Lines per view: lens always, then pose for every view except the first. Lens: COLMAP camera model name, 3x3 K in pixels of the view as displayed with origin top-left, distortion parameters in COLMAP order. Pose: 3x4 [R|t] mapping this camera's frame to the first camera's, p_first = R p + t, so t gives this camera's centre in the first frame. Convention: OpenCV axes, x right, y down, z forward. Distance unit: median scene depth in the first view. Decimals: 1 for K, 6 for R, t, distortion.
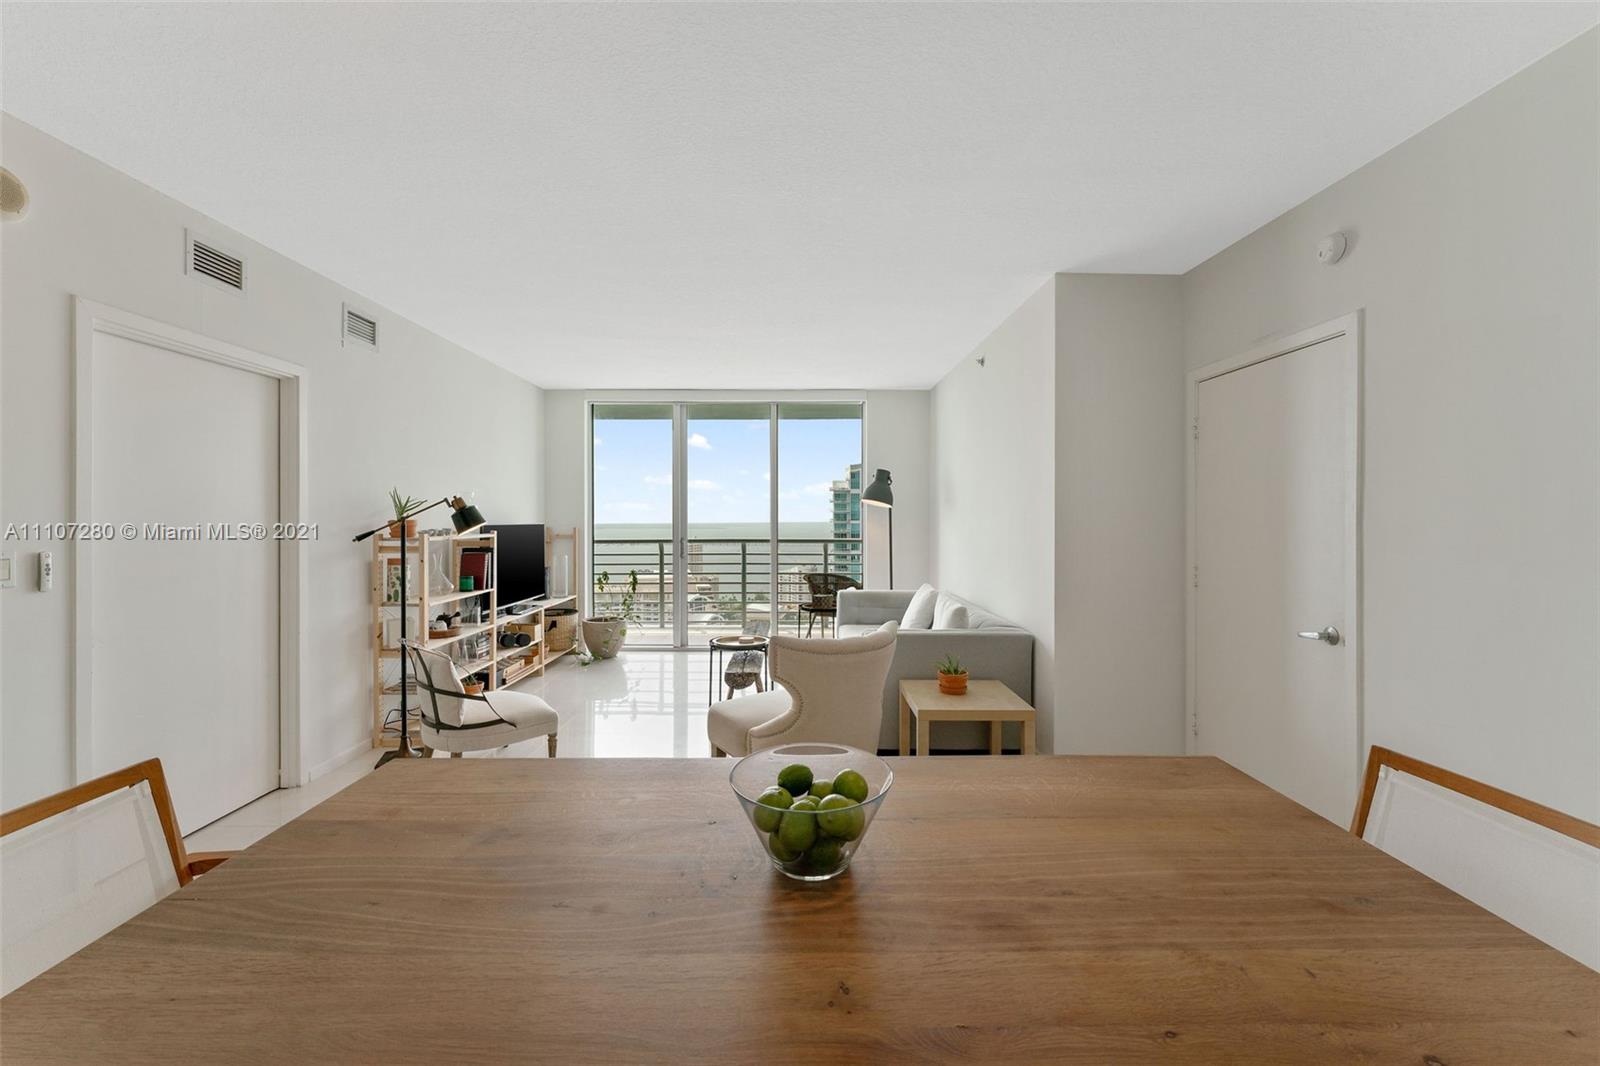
lens RADIAL K [[630.5, 0, 805.4], [0, 630.5, 530.1], [0, 0, 1]] dist [-0.004606, 0.001080]
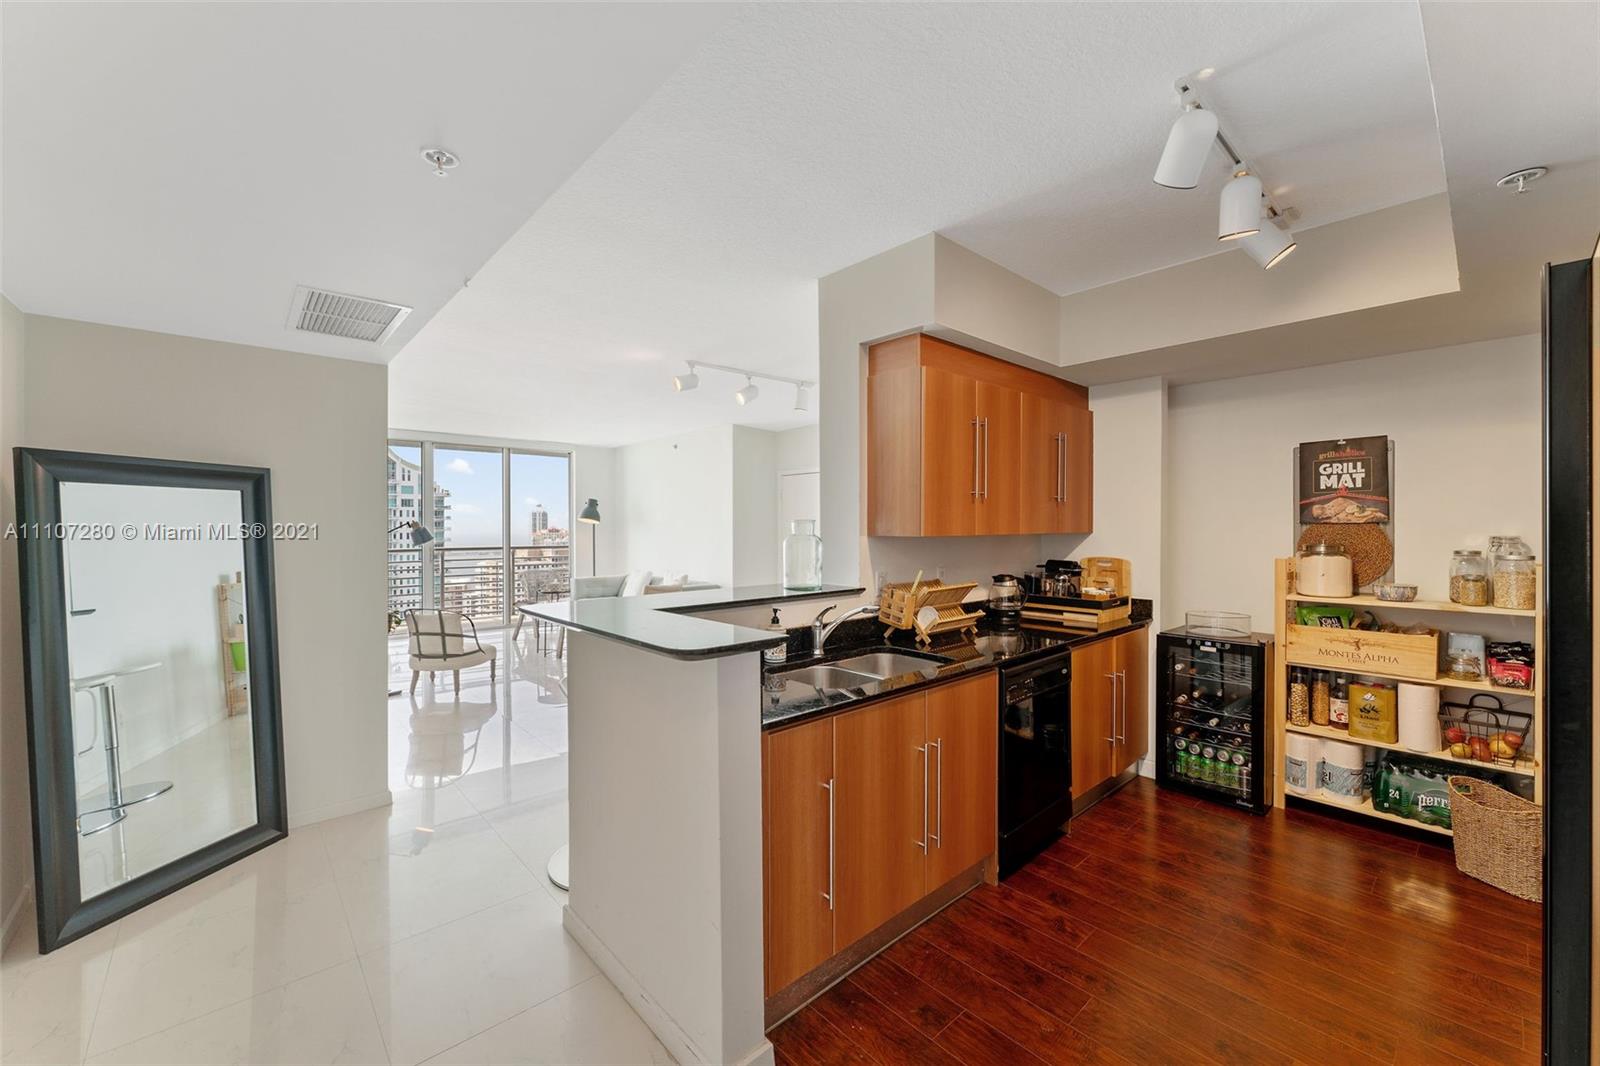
lens RADIAL K [[630.5, 0, 801.3], [0, 630.5, 530.3], [0, 0, 1]] dist [-0.004606, 0.001080]
pose [[0.752648, -0.016540, 0.658215, -0.600230], [0.024729, 0.999689, -0.003156, -0.002290], [-0.657958, 0.018652, 0.752823, -0.576308]]
